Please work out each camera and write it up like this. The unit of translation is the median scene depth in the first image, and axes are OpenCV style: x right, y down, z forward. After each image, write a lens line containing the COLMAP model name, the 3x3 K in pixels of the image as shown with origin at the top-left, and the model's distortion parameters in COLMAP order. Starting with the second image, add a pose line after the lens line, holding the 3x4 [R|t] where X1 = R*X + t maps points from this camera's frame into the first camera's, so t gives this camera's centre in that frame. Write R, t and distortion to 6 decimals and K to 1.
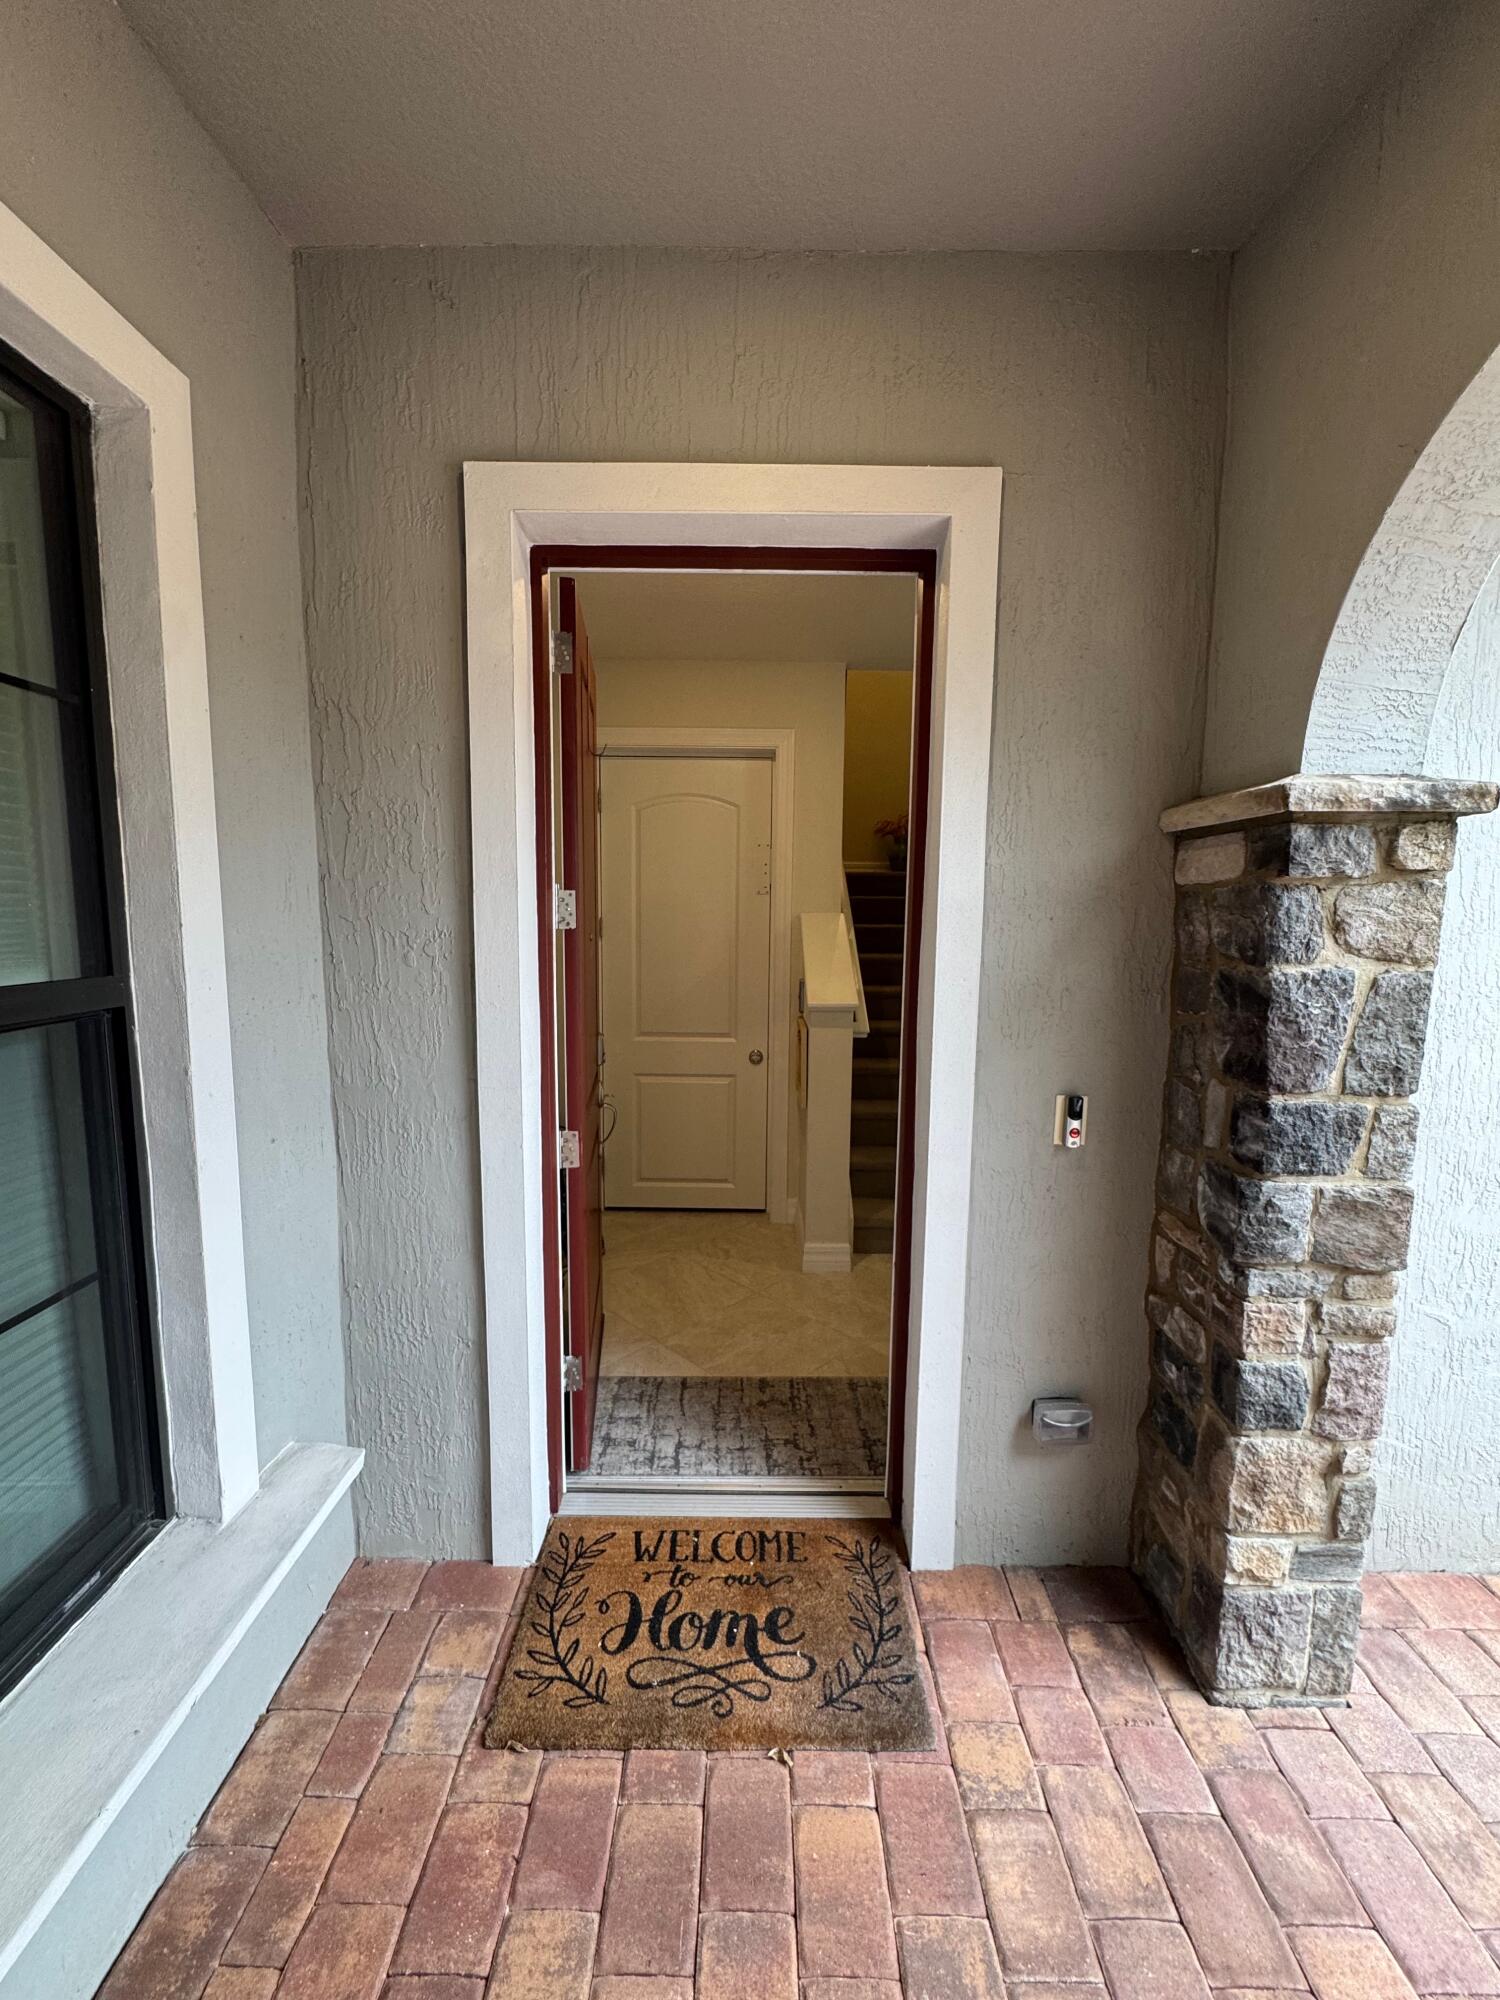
lens RADIAL K [[796.4, 0, 750.9], [0, 796.4, 998.7], [0, 0, 1]] dist [-0.002558, 0.000088]
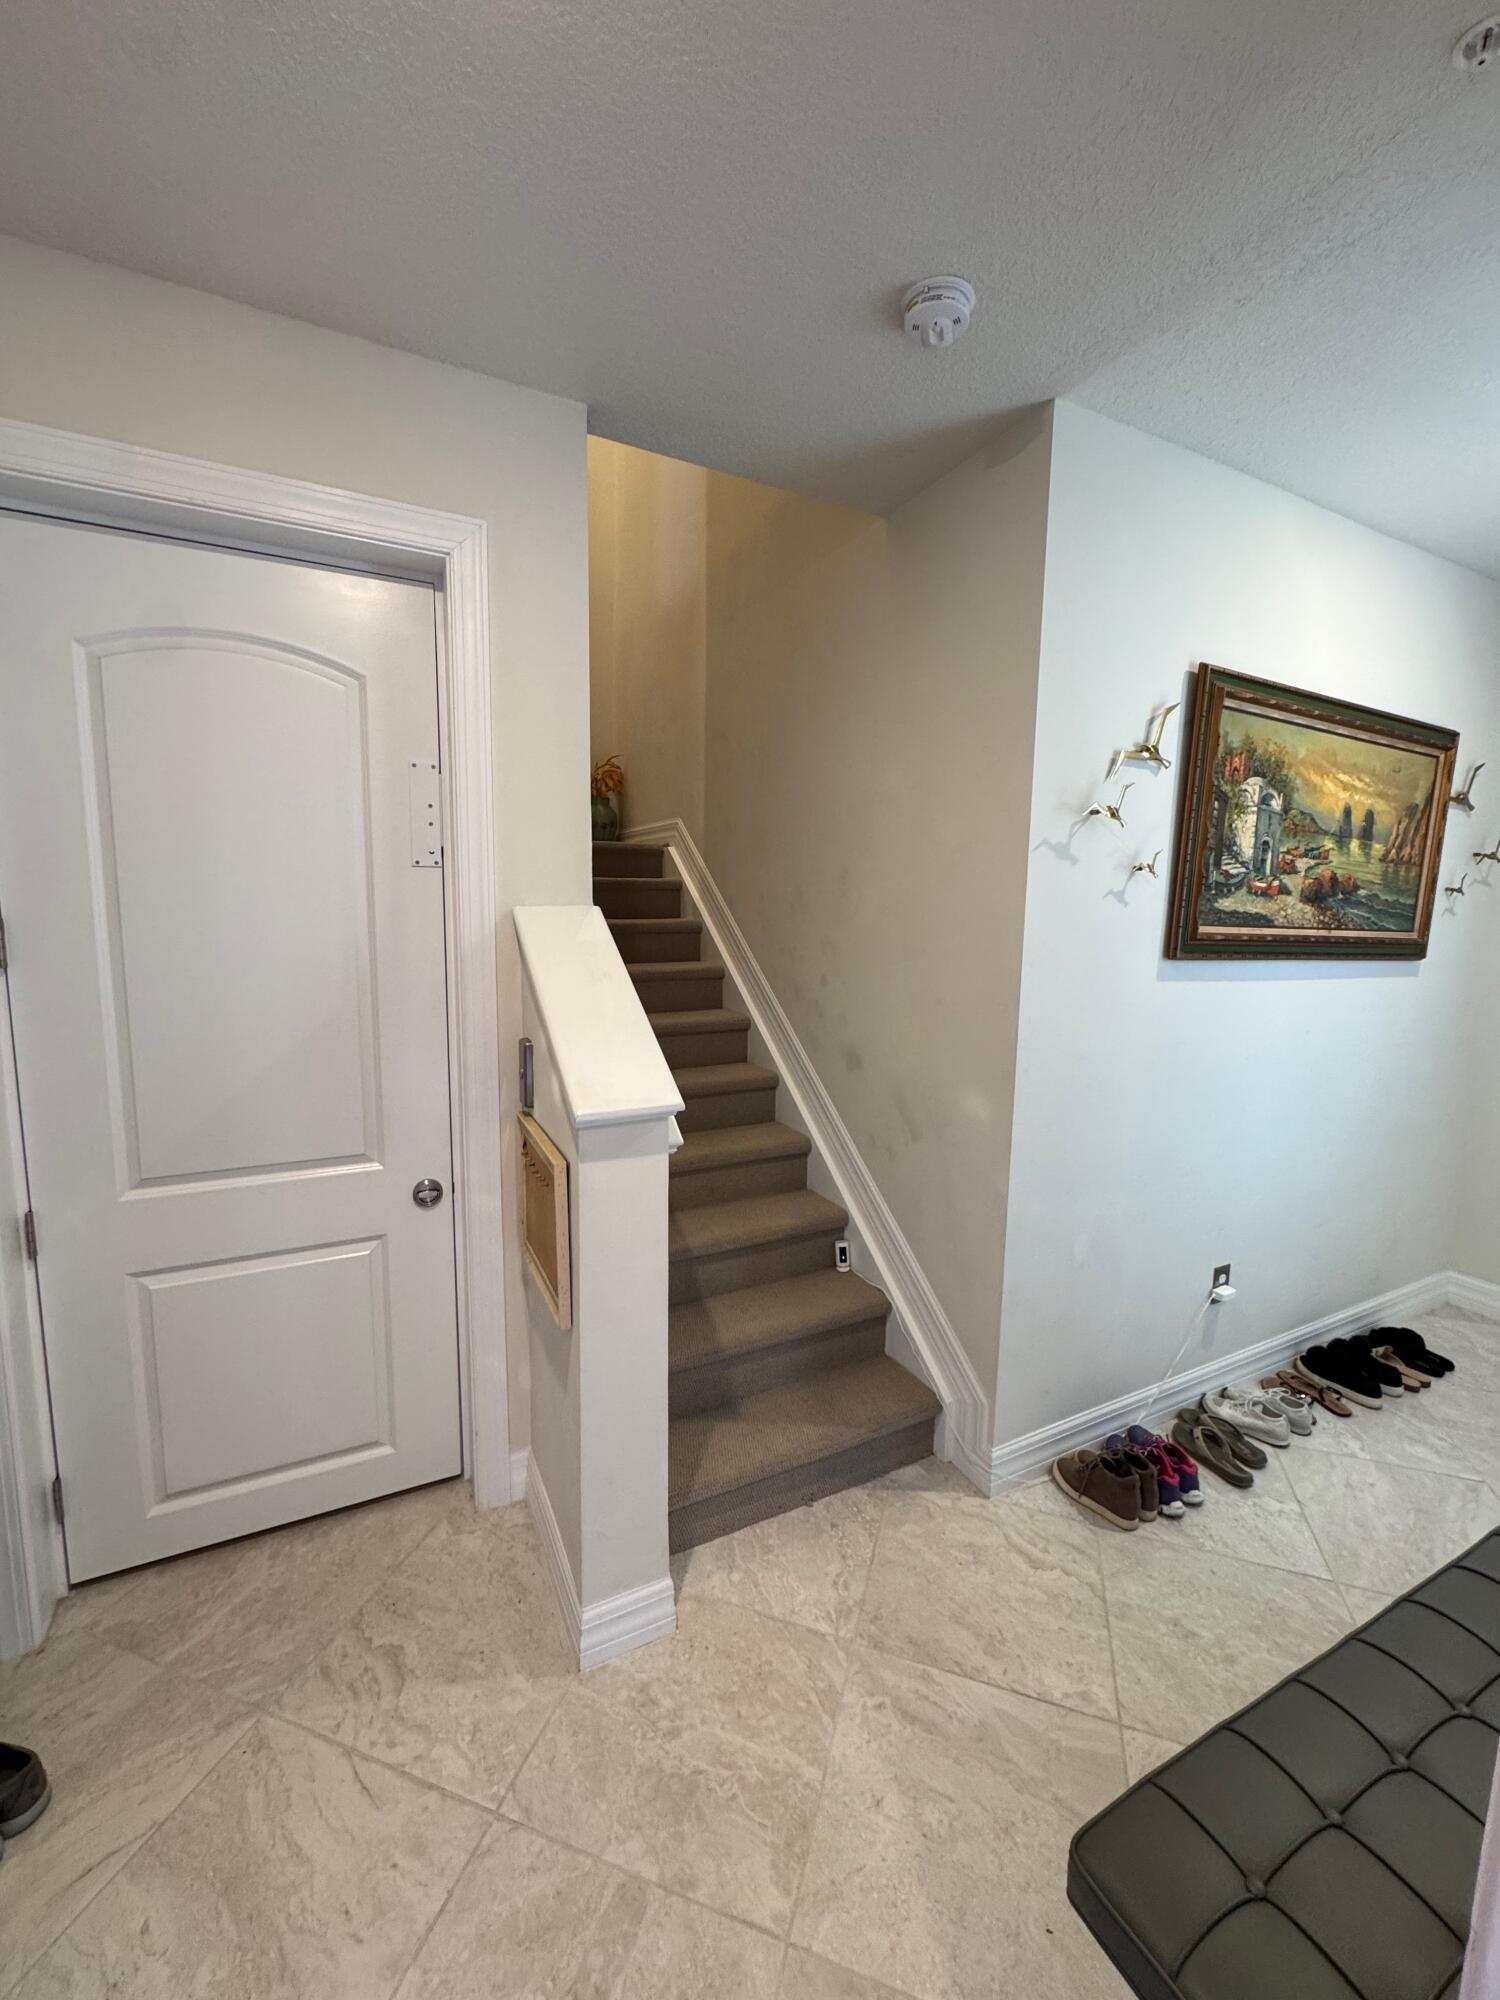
lens RADIAL K [[802.1, 0, 751.6], [0, 802.1, 997.0], [0, 0, 1]] dist [-0.001954, 0.000289]
pose [[0.894827, -0.053133, 0.443239, -0.070594], [0.044933, 0.998569, 0.028990, -0.138018], [-0.444145, -0.006025, 0.895935, 1.139018]]
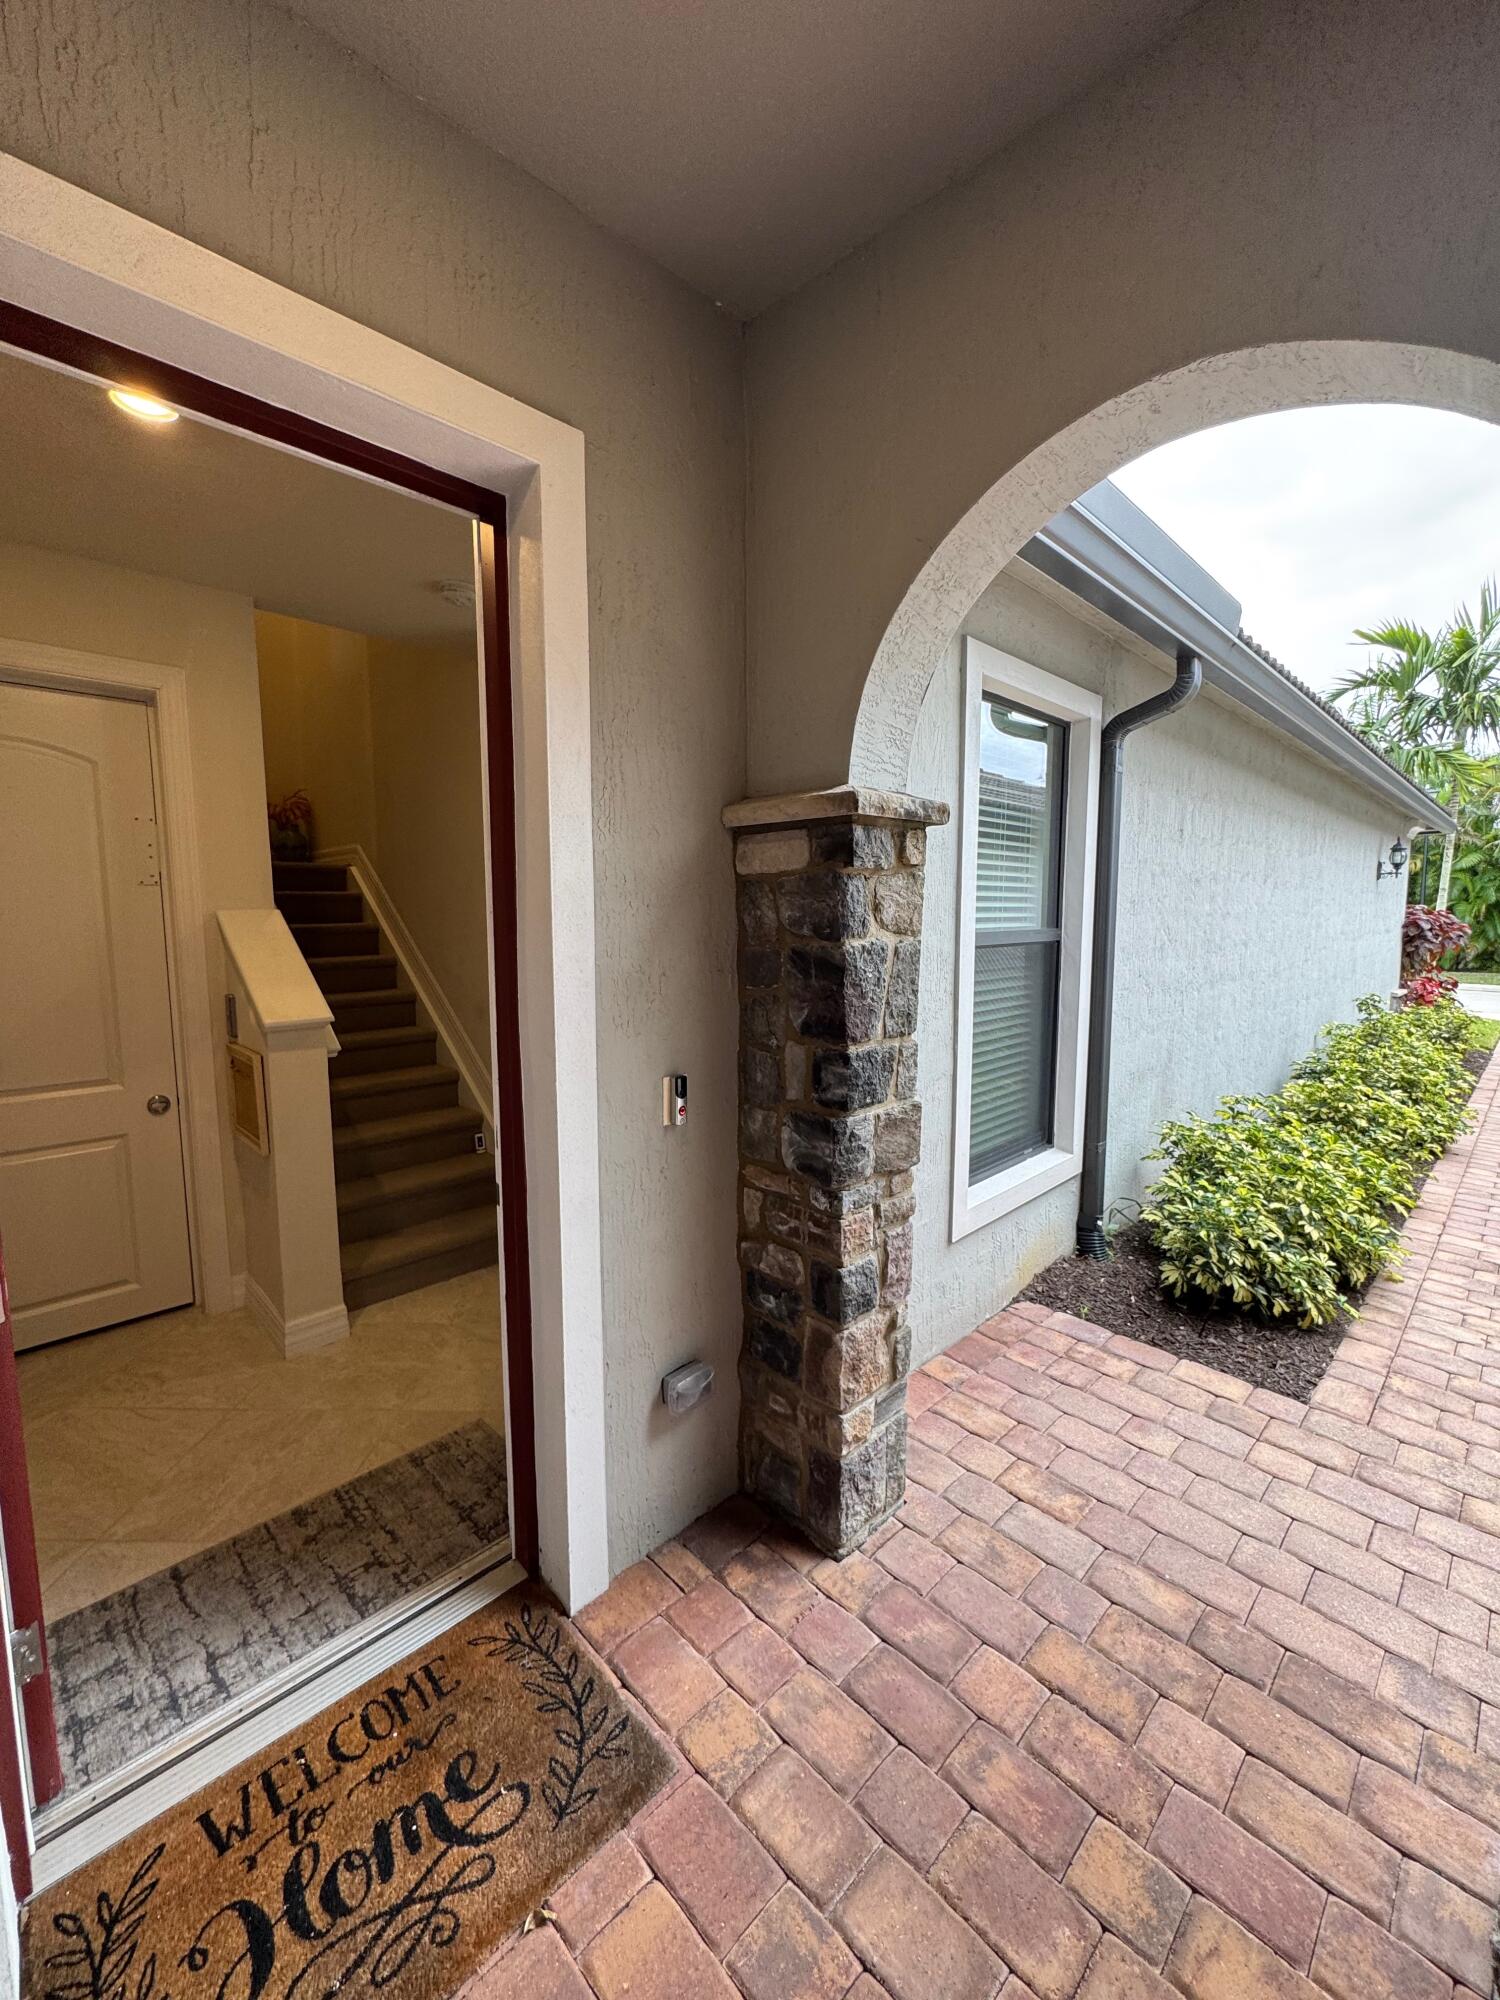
lens RADIAL K [[798.3, 0, 749.4], [0, 798.3, 997.8], [0, 0, 1]] dist [-0.003946, 0.000978]
pose [[0.713517, -0.089284, 0.694926, -0.268895], [0.088972, 0.995364, 0.036532, -0.010275], [-0.694966, 0.035763, 0.718153, 0.199118]]
